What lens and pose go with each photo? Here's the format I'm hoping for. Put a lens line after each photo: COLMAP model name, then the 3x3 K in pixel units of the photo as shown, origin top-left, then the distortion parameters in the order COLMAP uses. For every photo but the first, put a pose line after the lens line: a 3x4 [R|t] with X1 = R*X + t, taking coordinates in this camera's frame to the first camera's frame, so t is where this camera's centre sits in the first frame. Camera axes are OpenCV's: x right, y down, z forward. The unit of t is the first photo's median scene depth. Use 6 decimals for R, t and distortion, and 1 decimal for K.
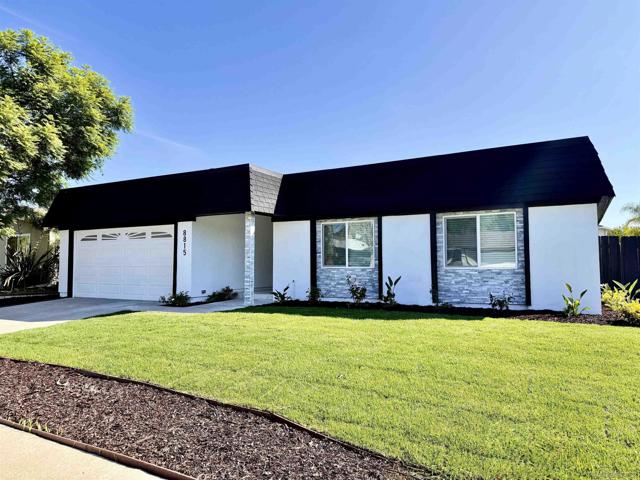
lens RADIAL K [[436.2, 0, 323.0], [0, 436.2, 239.3], [0, 0, 1]] dist [0.039372, -0.005382]
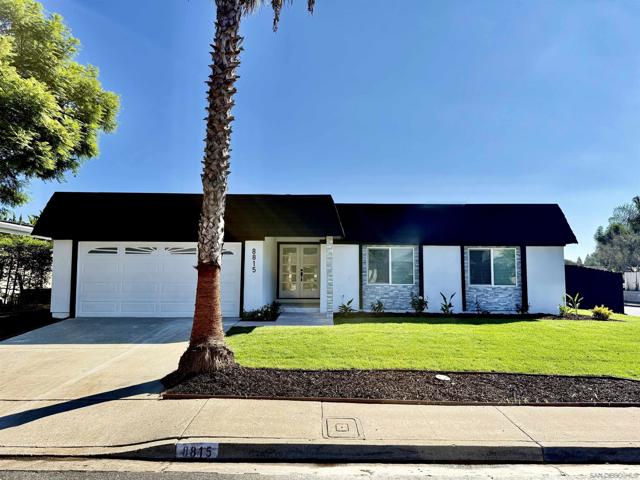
lens RADIAL K [[436.2, 0, 317.6], [0, 436.2, 239.7], [0, 0, 1]] dist [0.039372, -0.005382]
pose [[0.880262, 0.047816, 0.472072, -0.726356], [-0.037317, 0.998804, -0.031584, -0.016211], [-0.473017, 0.010186, 0.880994, -0.000505]]
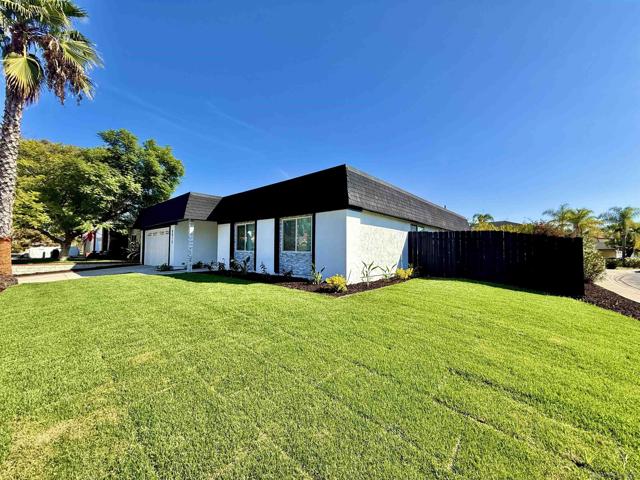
lens RADIAL K [[255.1, 0, 316.1], [0, 255.1, 239.0], [0, 0, 1]] dist [0.001319, -0.000520]
pose [[0.972875, 0.000395, -0.231332, 0.552845], [0.002756, 0.999908, 0.013299, 0.005649], [0.231316, -0.013576, 0.972784, 0.106660]]
